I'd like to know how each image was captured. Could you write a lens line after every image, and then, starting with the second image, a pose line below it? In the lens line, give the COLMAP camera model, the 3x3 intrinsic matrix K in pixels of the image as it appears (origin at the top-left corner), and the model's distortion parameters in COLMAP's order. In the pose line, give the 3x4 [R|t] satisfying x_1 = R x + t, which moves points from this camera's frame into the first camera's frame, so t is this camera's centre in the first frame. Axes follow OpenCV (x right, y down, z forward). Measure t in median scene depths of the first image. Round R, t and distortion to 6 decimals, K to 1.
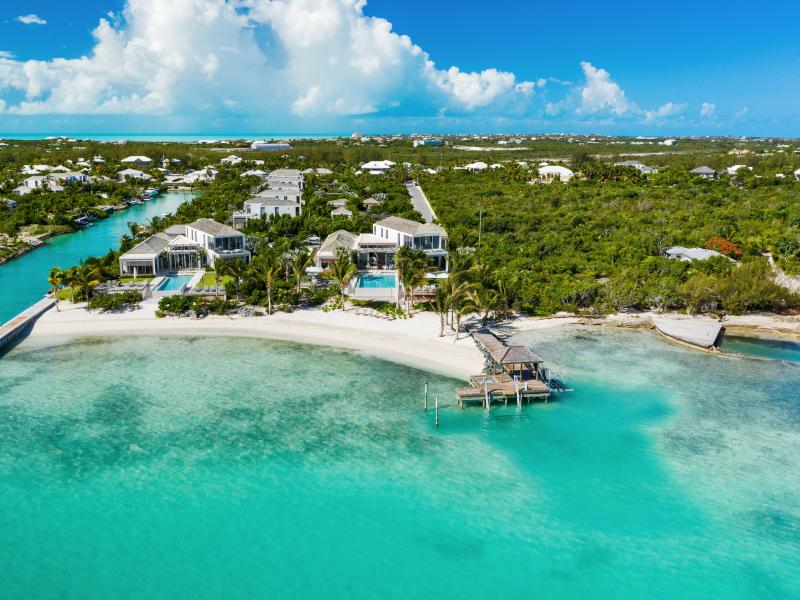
lens RADIAL K [[727.1, 0, 400.0], [0, 727.1, 300.0], [0, 0, 1]] dist [-0.014837, -0.014291]
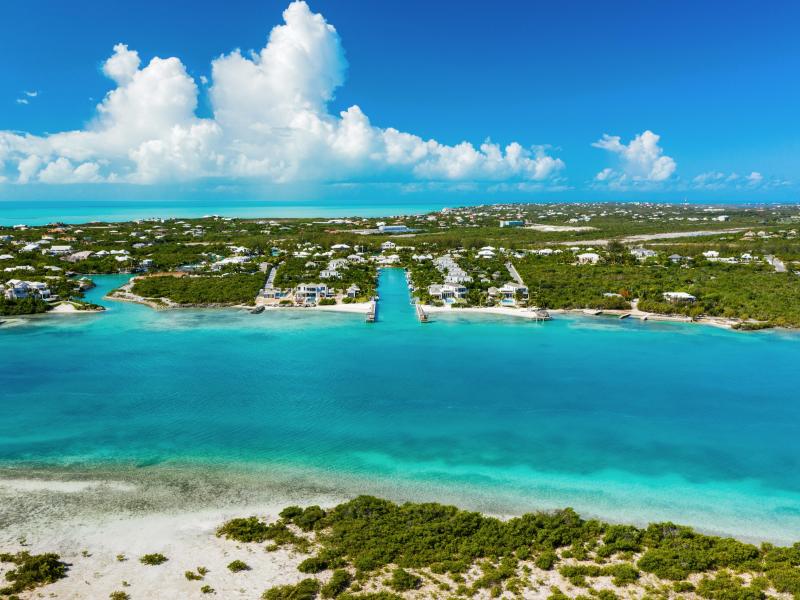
lens RADIAL K [[727.1, 0, 400.0], [0, 727.1, 300.0], [0, 0, 1]] dist [-0.014837, -0.014291]
pose [[0.994235, 0.010437, -0.106717, -0.137220], [-0.019689, 0.996100, -0.086011, 0.219531], [0.105403, 0.087616, 0.990562, -1.960299]]
